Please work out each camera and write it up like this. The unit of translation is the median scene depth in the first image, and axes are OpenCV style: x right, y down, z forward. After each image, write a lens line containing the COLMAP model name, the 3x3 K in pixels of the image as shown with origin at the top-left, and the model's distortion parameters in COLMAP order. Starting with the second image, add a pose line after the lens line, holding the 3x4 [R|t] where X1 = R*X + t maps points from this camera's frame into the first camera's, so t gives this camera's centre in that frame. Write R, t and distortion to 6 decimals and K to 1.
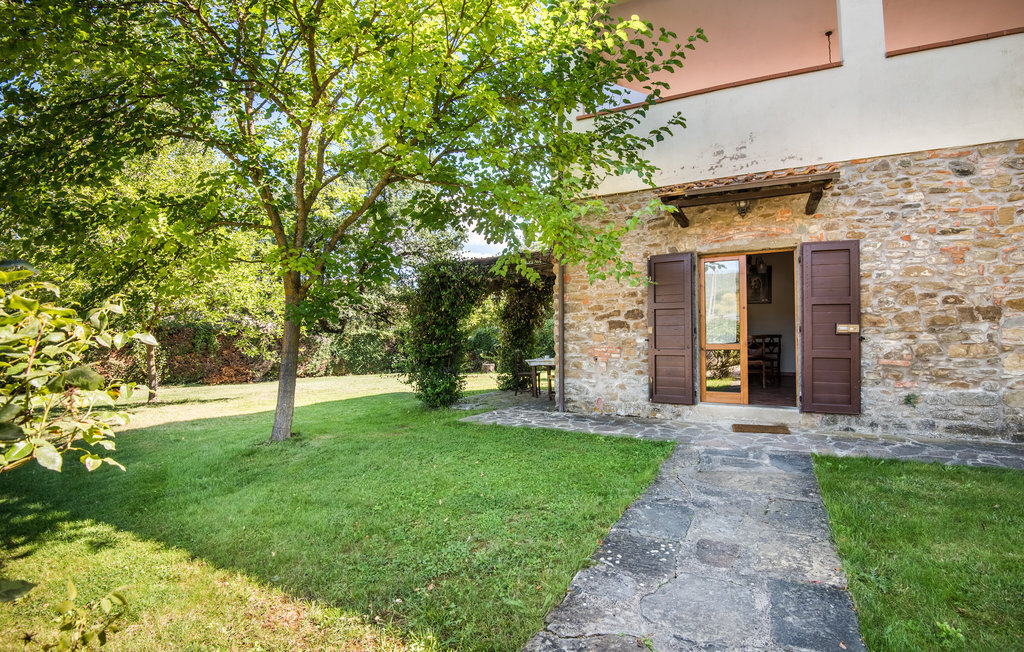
lens RADIAL K [[478.6, 0, 512.0], [0, 478.6, 326.0], [0, 0, 1]] dist [-0.002577, -0.024489]
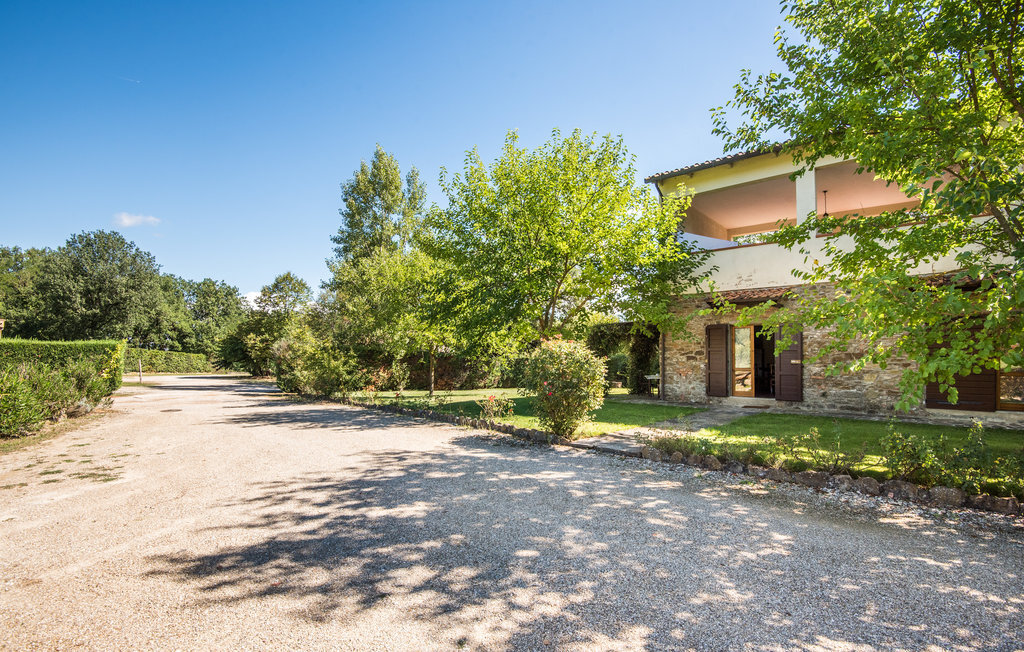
lens RADIAL K [[478.6, 0, 512.0], [0, 478.6, 326.0], [0, 0, 1]] dist [-0.002577, -0.024489]
pose [[0.970098, -0.002901, -0.242696, -0.025321], [-0.009015, 0.998808, -0.047970, -0.033294], [0.242545, 0.048723, 0.968916, -1.152477]]
